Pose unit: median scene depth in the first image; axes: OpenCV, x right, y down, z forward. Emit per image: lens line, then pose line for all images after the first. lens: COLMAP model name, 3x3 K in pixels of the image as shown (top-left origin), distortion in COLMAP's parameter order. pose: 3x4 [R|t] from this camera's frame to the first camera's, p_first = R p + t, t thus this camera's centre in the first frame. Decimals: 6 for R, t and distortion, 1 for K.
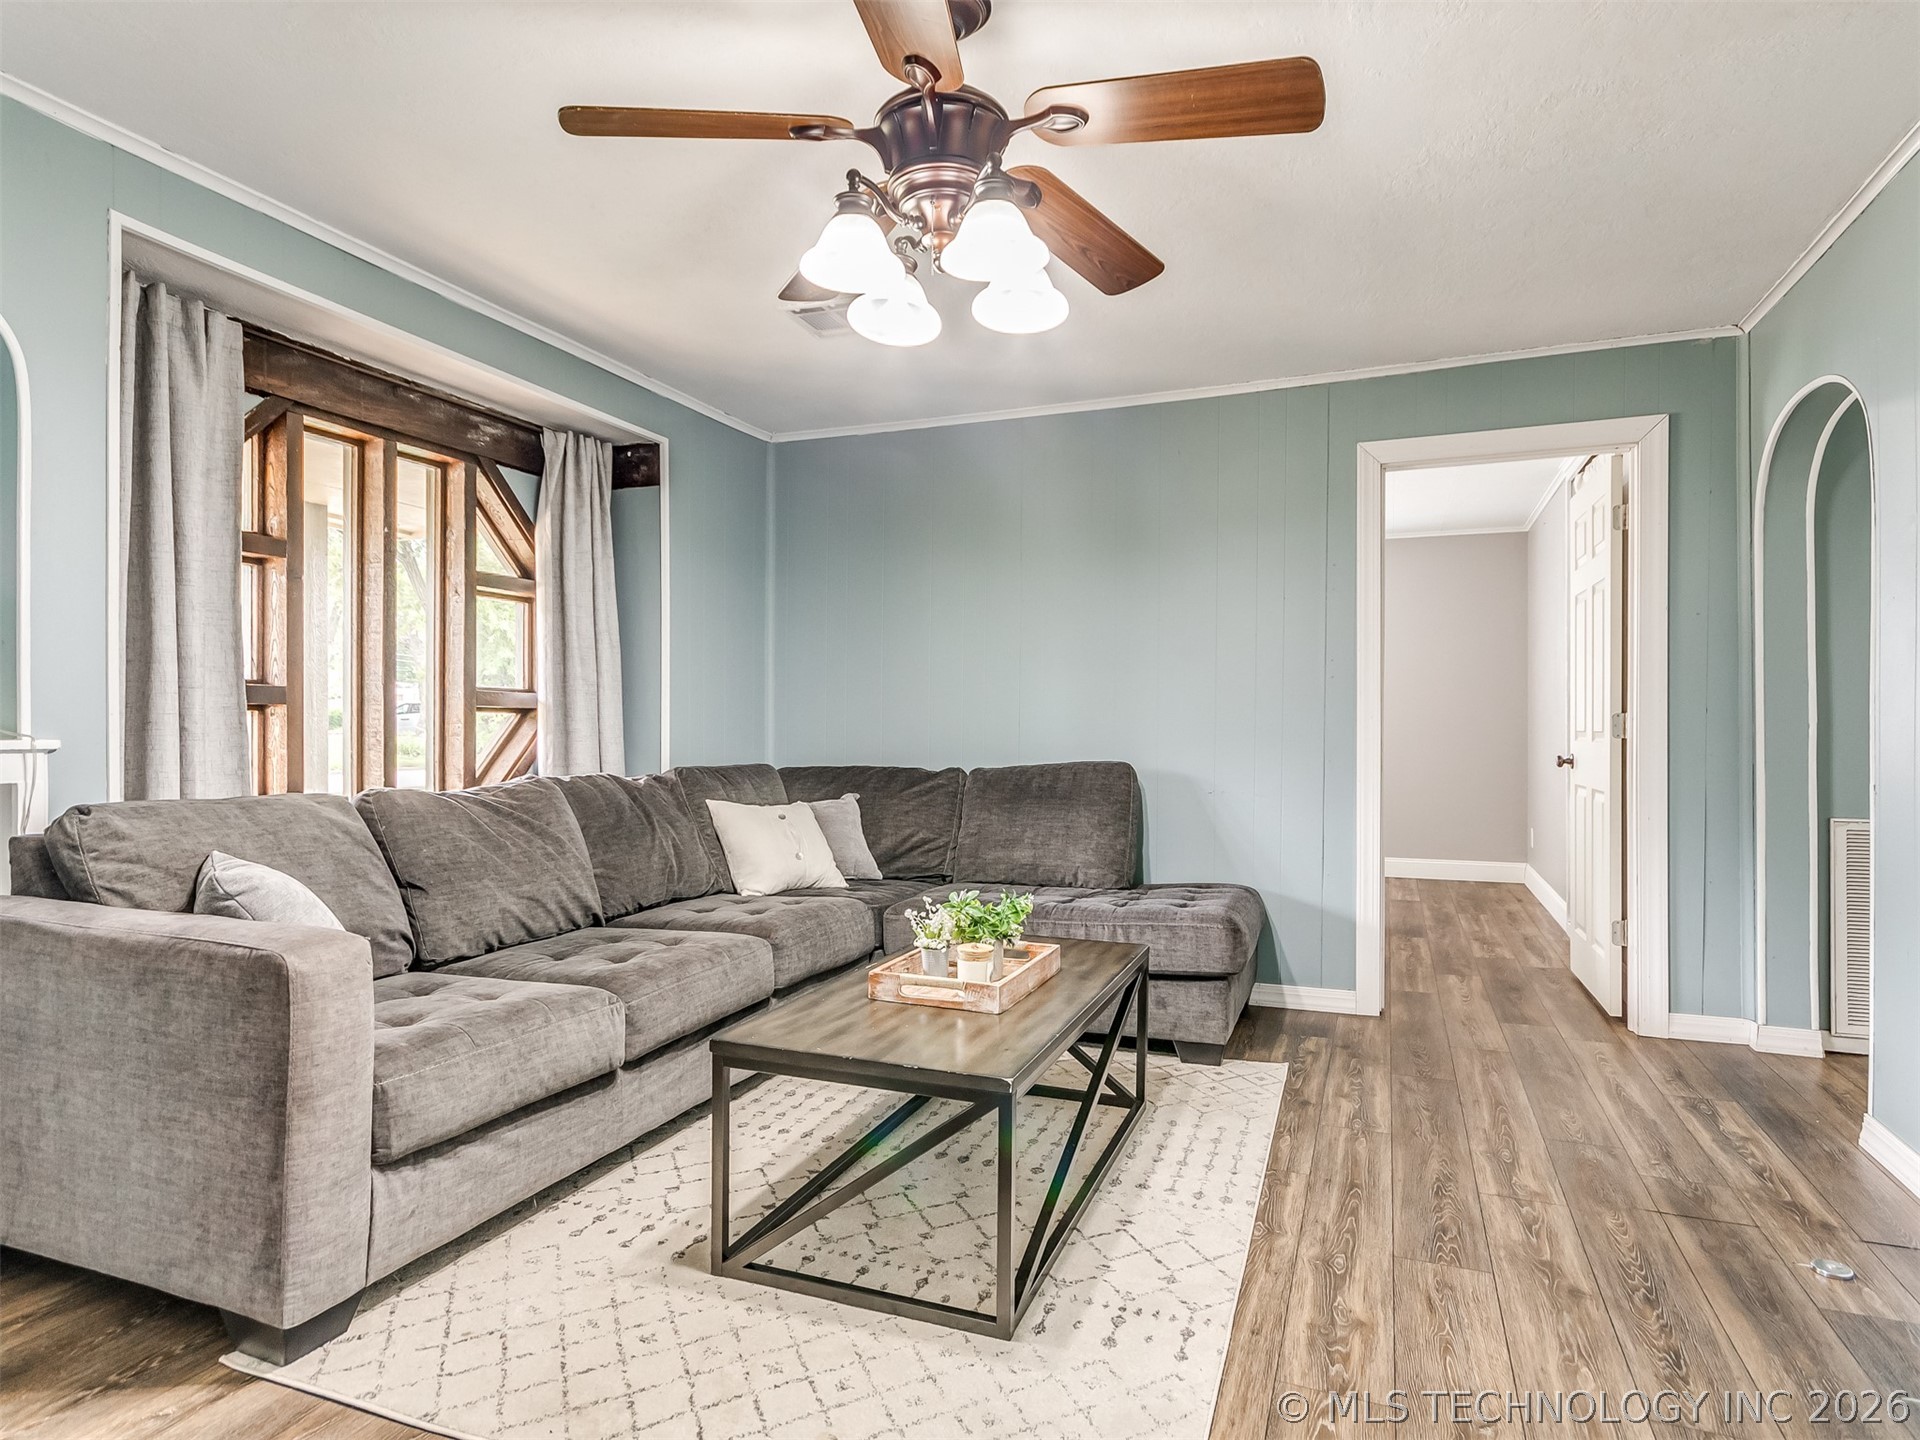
lens RADIAL K [[1097.7, 0, 960.0], [0, 1097.7, 720.0], [0, 0, 1]] dist [-0.000870, 0.001957]
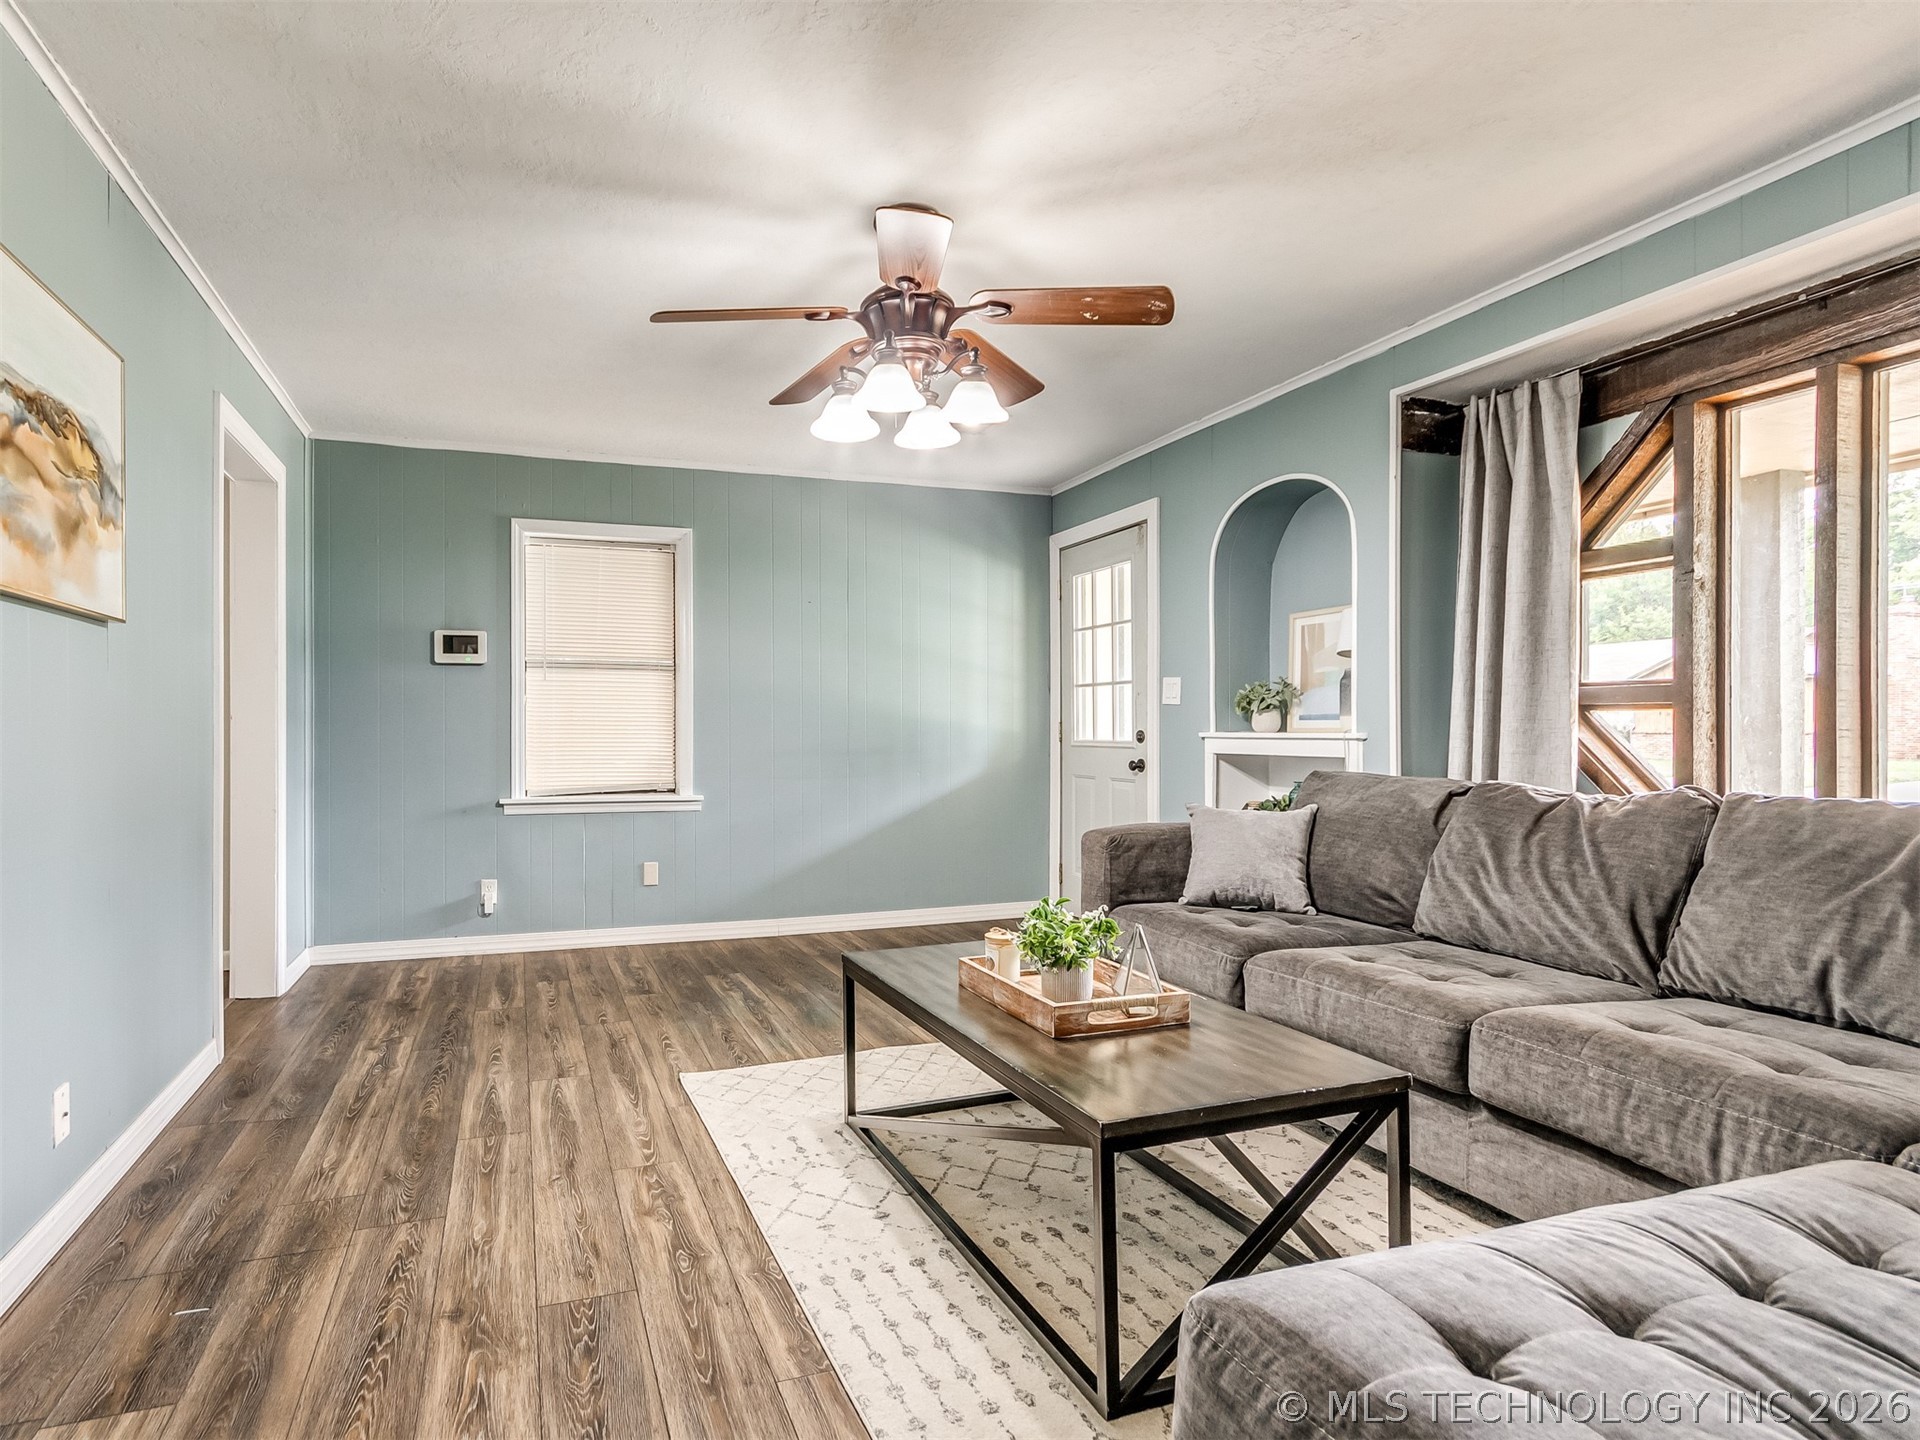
lens RADIAL K [[1001.9, 0, 830.2], [0, 1001.9, 730.8], [0, 0, 1]] dist [-0.000121, 0.001674]
pose [[-0.780279, 0.002915, -0.625424, 0.592659], [0.004171, 0.999991, -0.000544, 0.008945], [0.625417, -0.003033, -0.780285, 1.313303]]
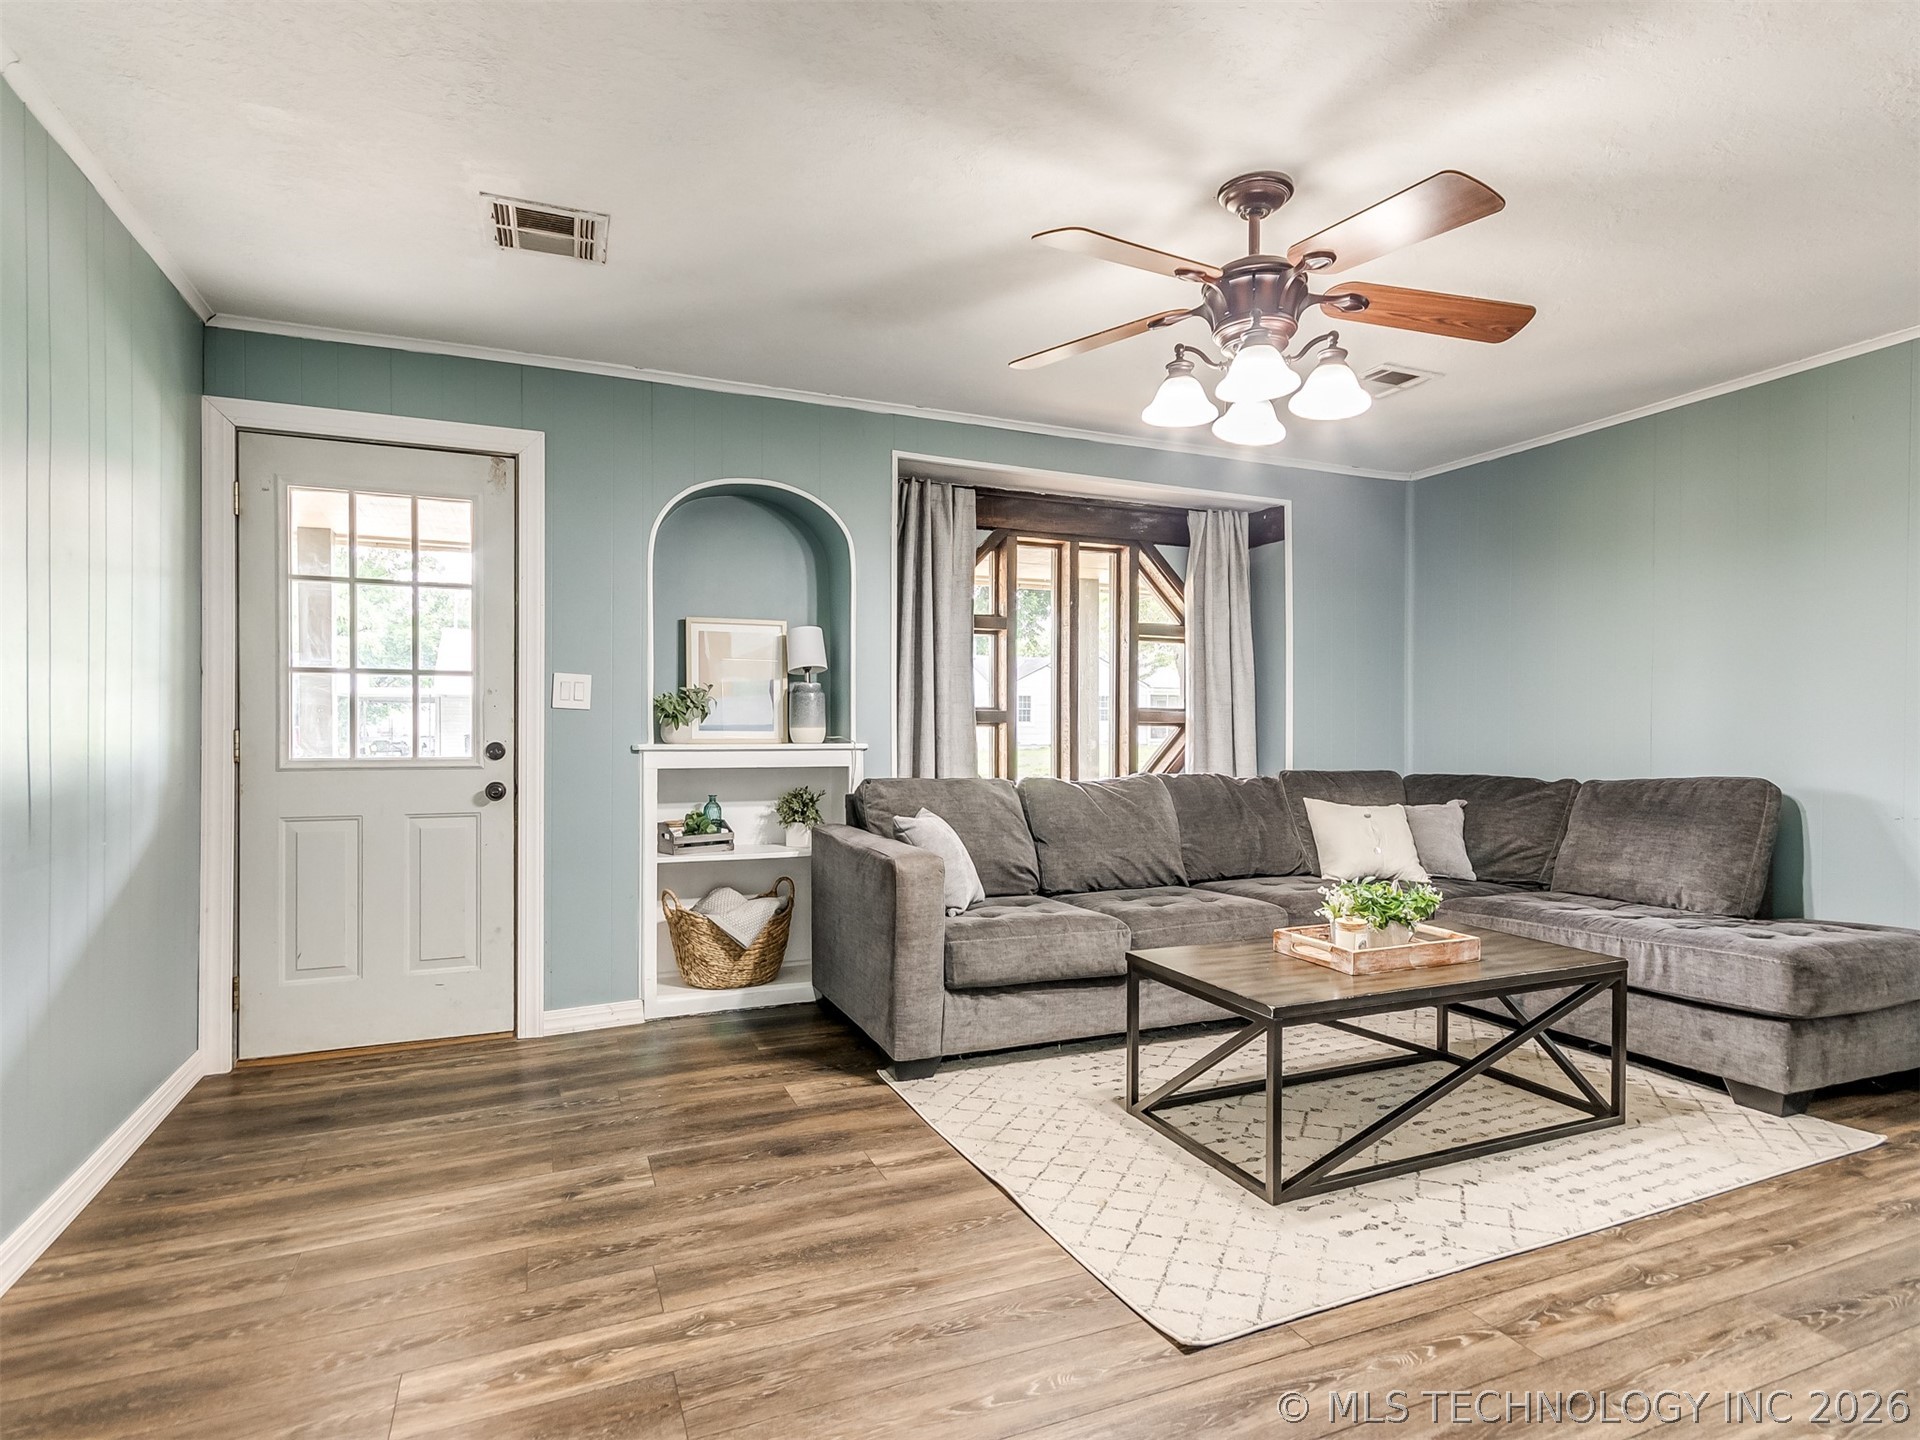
lens RADIAL K [[1022.8, 0, 958.0], [0, 1022.8, 735.5], [0, 0, 1]] dist [0.006615, 0.000756]
pose [[0.698550, 0.002281, -0.715557, 0.414169], [0.002160, 0.999984, 0.005296, -0.003860], [0.715558, -0.005245, 0.698534, -0.079474]]
